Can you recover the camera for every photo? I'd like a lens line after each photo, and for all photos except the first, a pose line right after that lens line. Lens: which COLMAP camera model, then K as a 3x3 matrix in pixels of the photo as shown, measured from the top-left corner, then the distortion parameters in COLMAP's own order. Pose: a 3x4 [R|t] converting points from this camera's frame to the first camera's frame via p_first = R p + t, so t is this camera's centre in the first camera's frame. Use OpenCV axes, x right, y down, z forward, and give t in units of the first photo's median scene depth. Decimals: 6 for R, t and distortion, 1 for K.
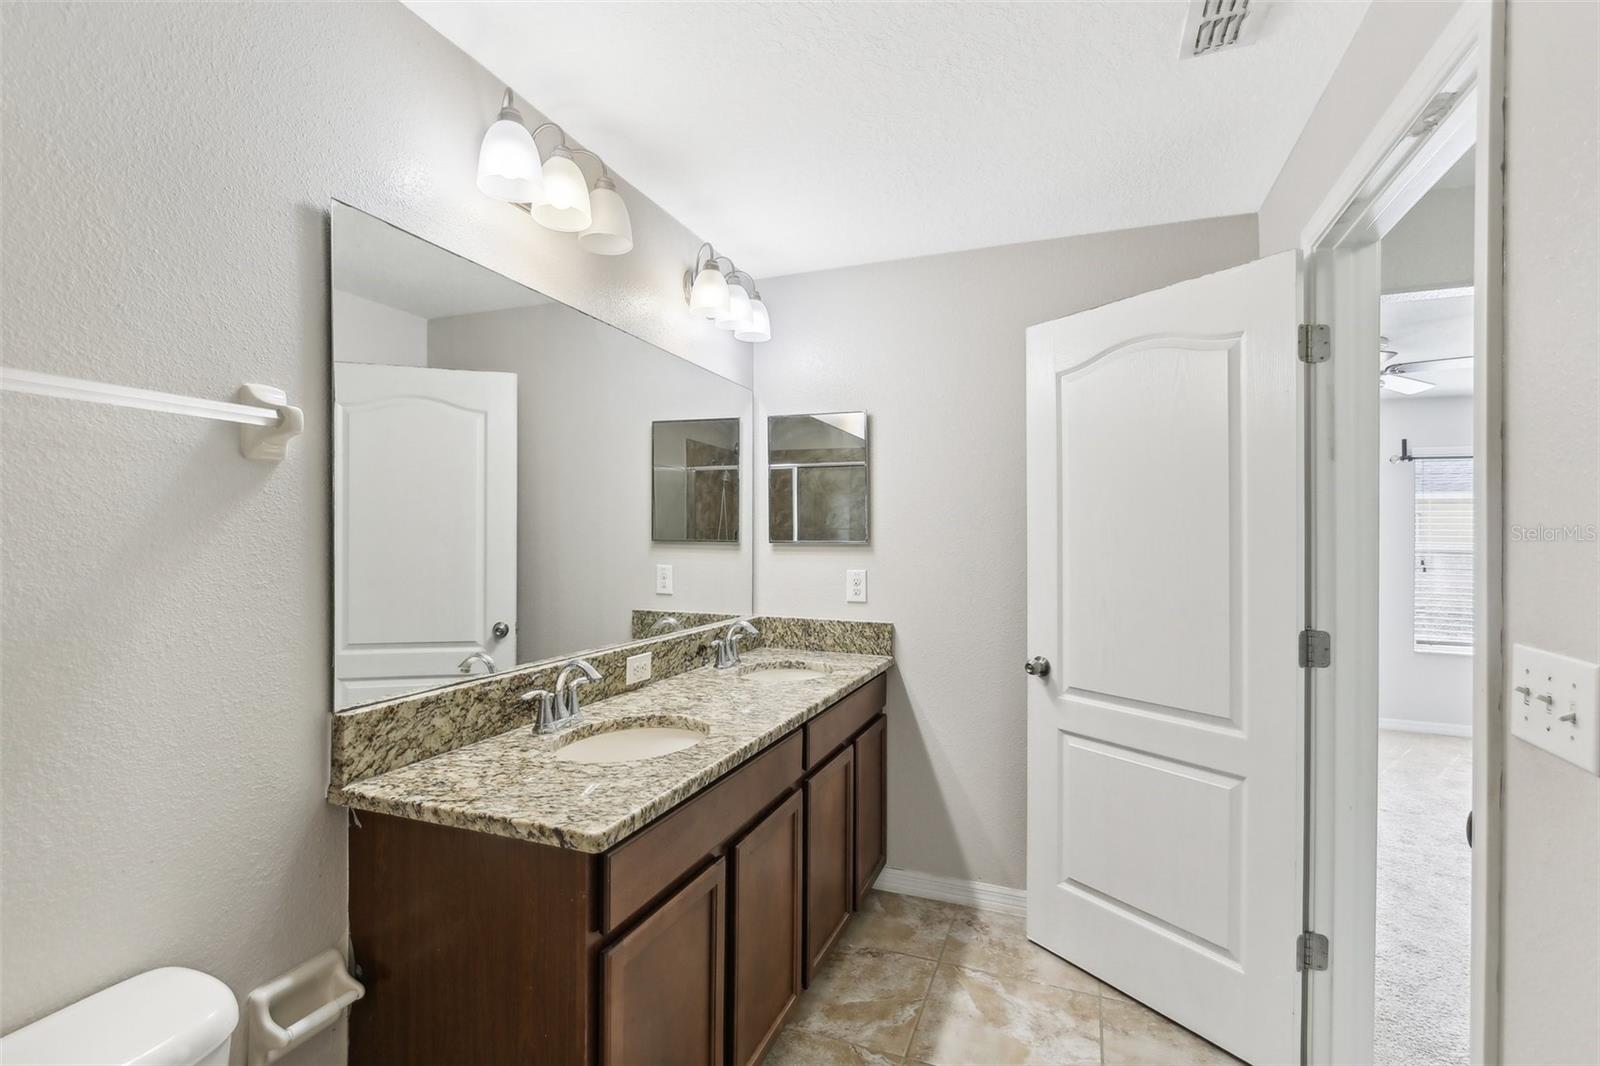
lens RADIAL K [[737.5, 0, 802.9], [0, 737.5, 528.6], [0, 0, 1]] dist [0.011920, 0.005166]
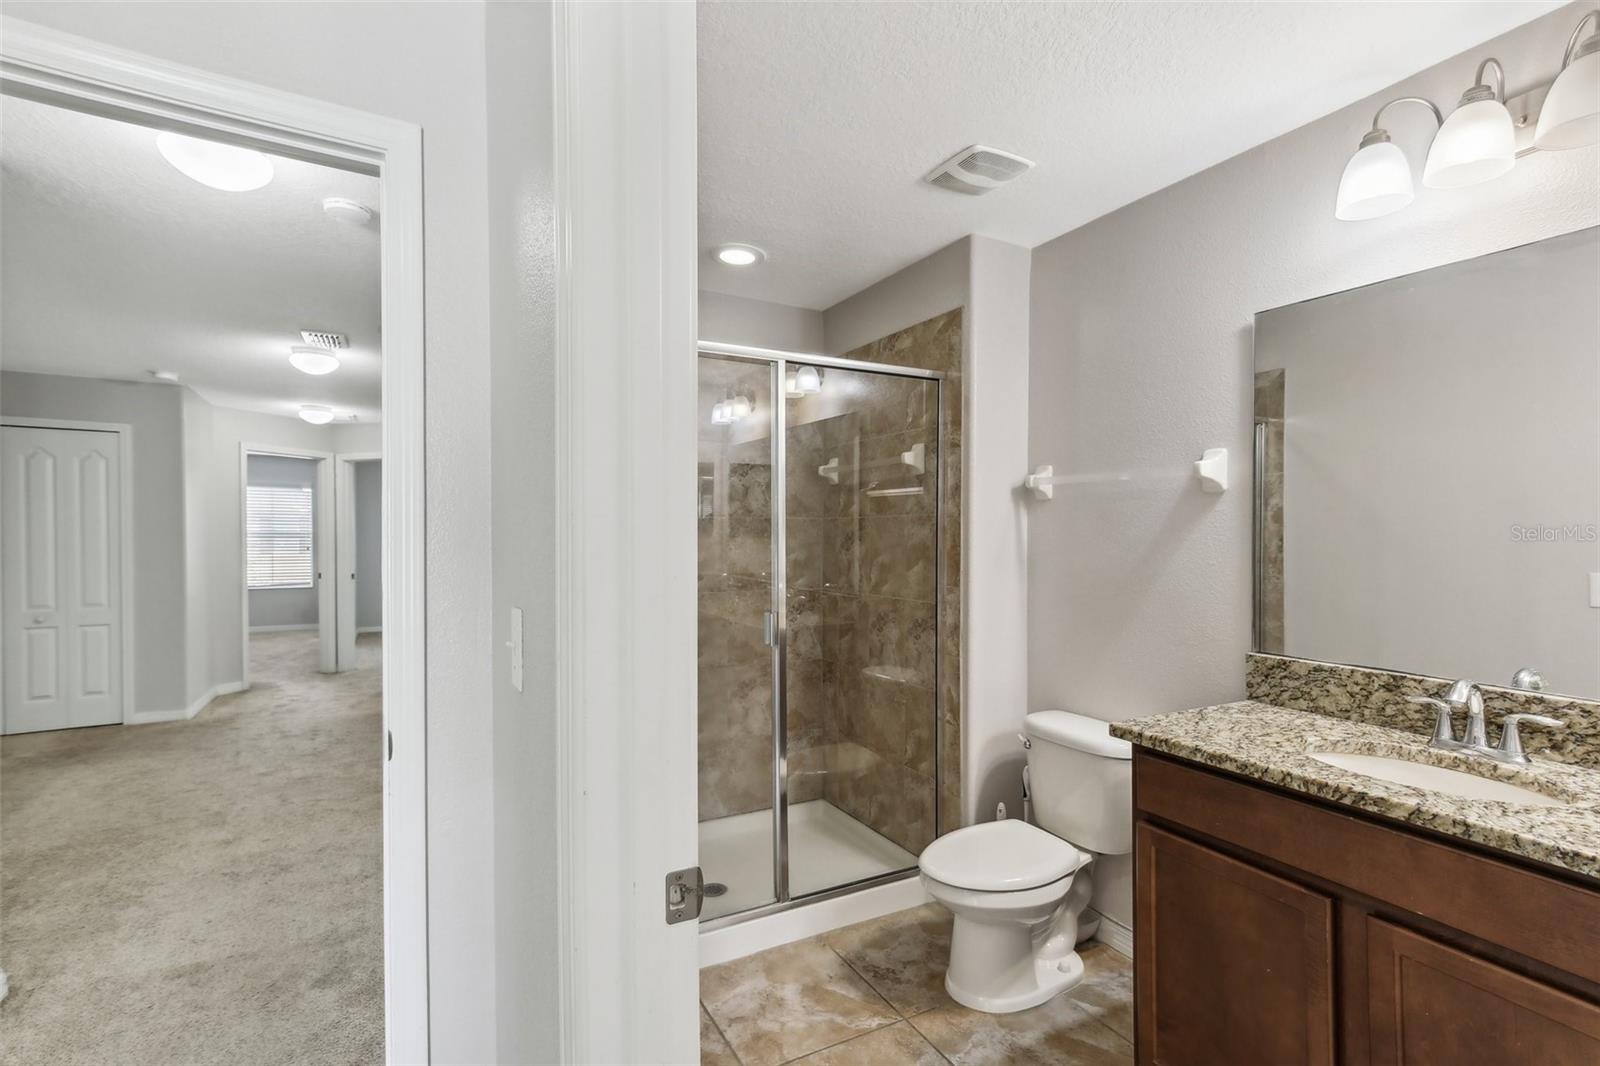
lens RADIAL K [[737.5, 0, 779.5], [0, 737.5, 532.1], [0, 0, 1]] dist [0.011920, 0.005166]
pose [[-0.652954, -0.012625, -0.757292, 0.953068], [-0.003392, 0.999900, -0.013745, 0.023355], [0.757390, -0.006406, -0.652932, 1.042817]]
